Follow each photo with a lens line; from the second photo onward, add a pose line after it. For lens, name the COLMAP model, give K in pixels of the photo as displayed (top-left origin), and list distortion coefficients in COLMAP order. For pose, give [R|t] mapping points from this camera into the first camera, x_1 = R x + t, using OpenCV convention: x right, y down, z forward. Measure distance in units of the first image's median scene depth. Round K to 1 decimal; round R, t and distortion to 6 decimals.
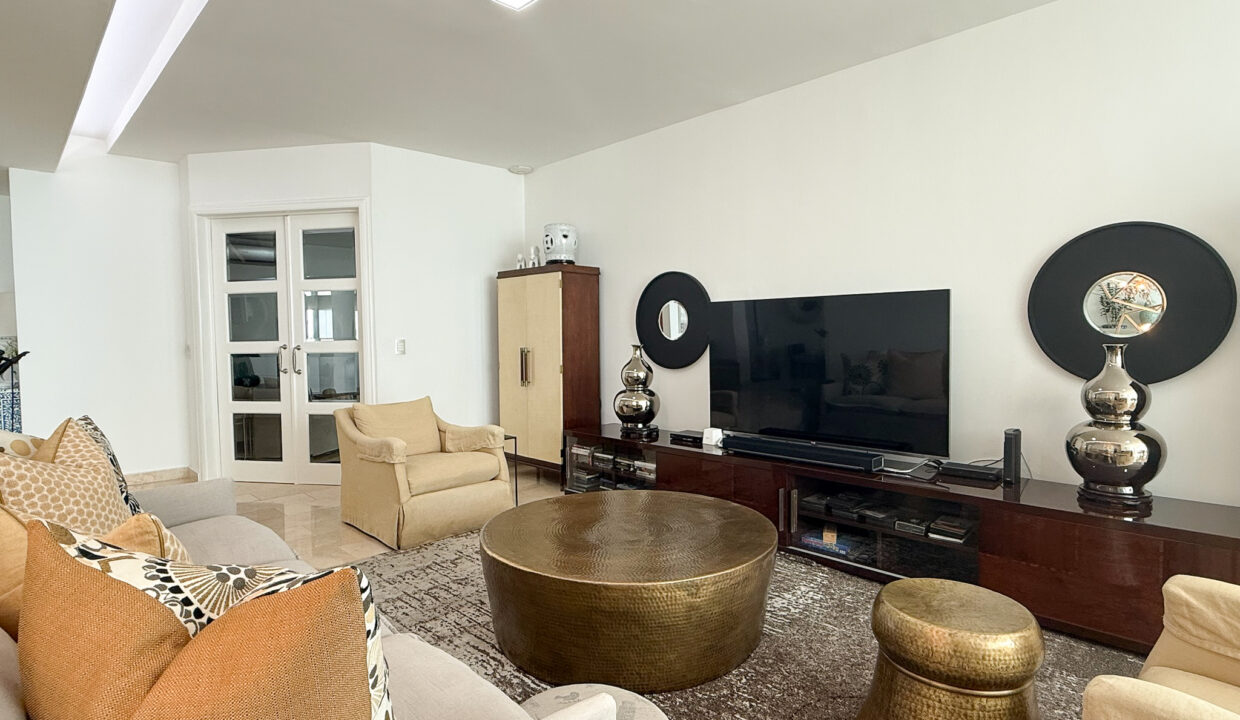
lens RADIAL K [[649.7, 0, 620.0], [0, 649.7, 360.0], [0, 0, 1]] dist [0.000288, 0.000030]
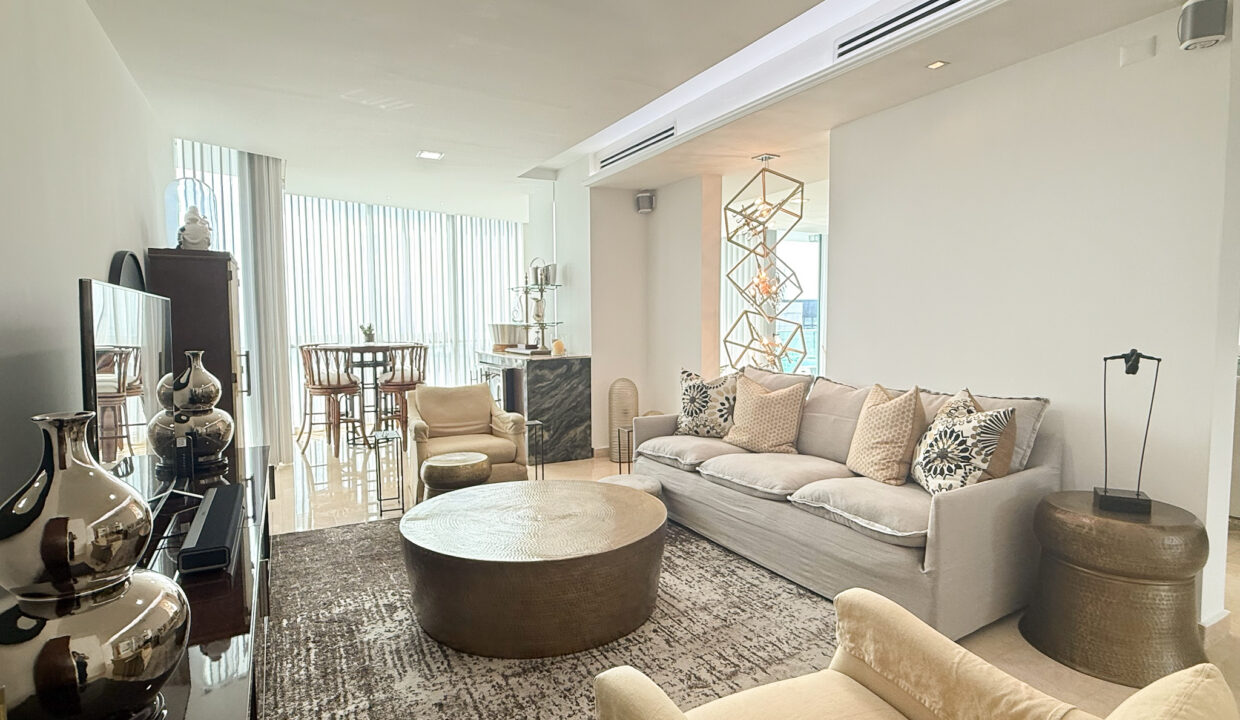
lens RADIAL K [[649.7, 0, 620.0], [0, 649.7, 360.0], [0, 0, 1]] dist [0.000288, 0.000030]
pose [[-0.961787, 0.002049, 0.273793, -0.414983], [0.030269, 0.994638, 0.098886, -0.106352], [-0.272122, 0.103395, -0.956692, 1.928390]]
